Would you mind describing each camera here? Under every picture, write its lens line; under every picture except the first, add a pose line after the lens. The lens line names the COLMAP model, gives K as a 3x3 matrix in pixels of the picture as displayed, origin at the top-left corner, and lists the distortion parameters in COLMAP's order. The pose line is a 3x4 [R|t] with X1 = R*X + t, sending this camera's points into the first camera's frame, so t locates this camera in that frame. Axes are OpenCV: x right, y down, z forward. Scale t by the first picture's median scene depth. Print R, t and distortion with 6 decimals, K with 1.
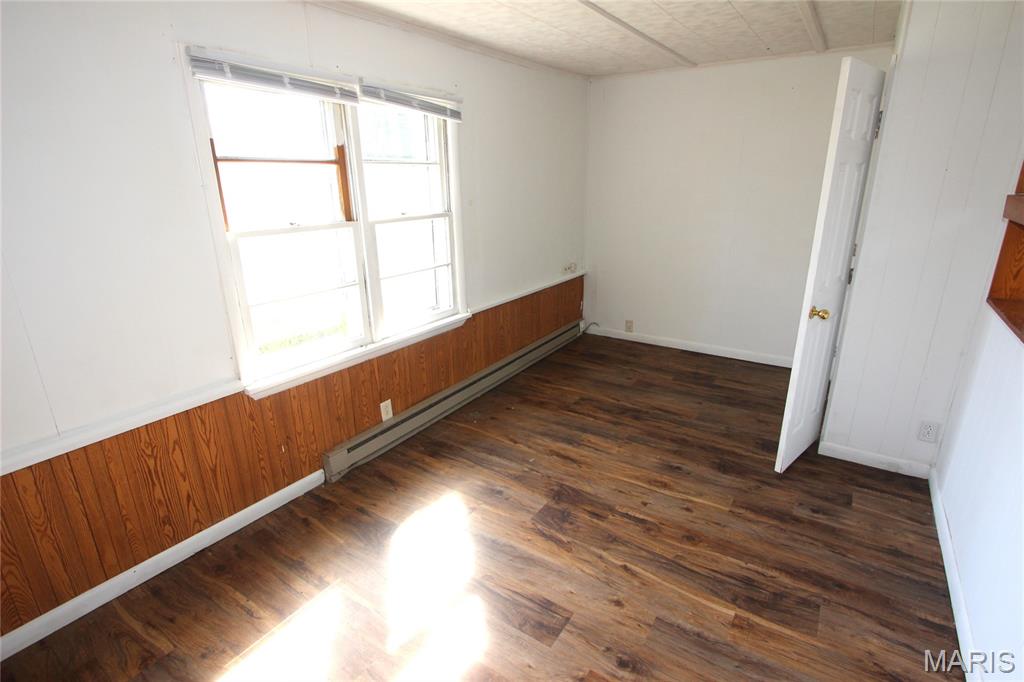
lens RADIAL K [[513.5, 0, 512.7], [0, 513.5, 341.4], [0, 0, 1]] dist [-0.006157, -0.000747]
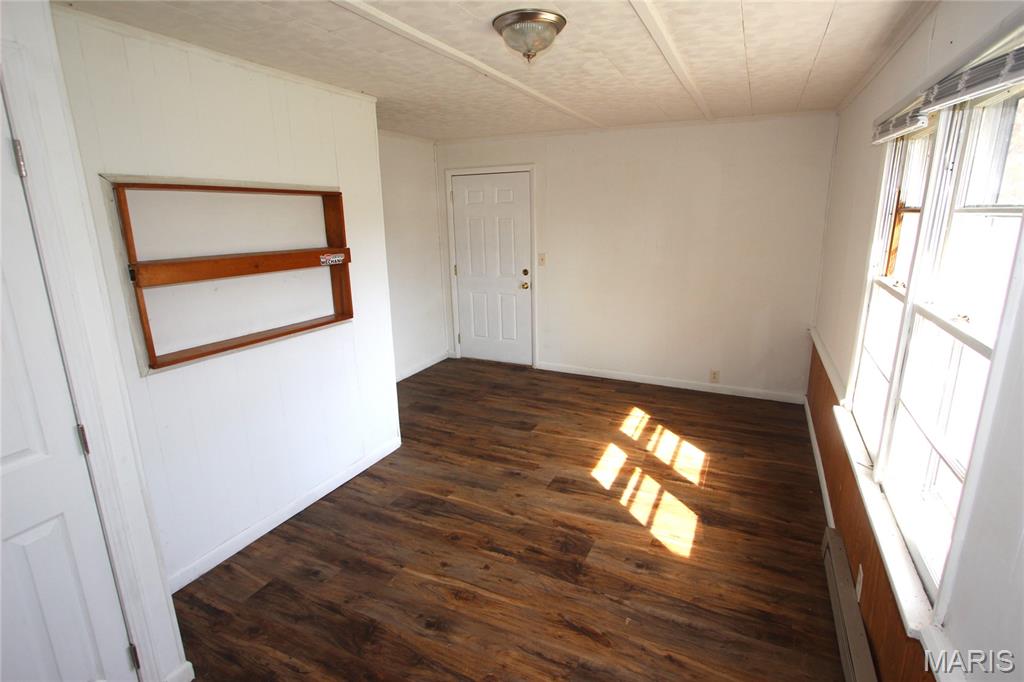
lens RADIAL K [[513.5, 0, 512.3], [0, 513.5, 344.0], [0, 0, 1]] dist [-0.006157, -0.000747]
pose [[-0.989671, 0.057081, -0.131502, 0.325646], [-0.021276, 0.848664, 0.528504, -0.573188], [0.141768, 0.525844, -0.838684, 1.662613]]
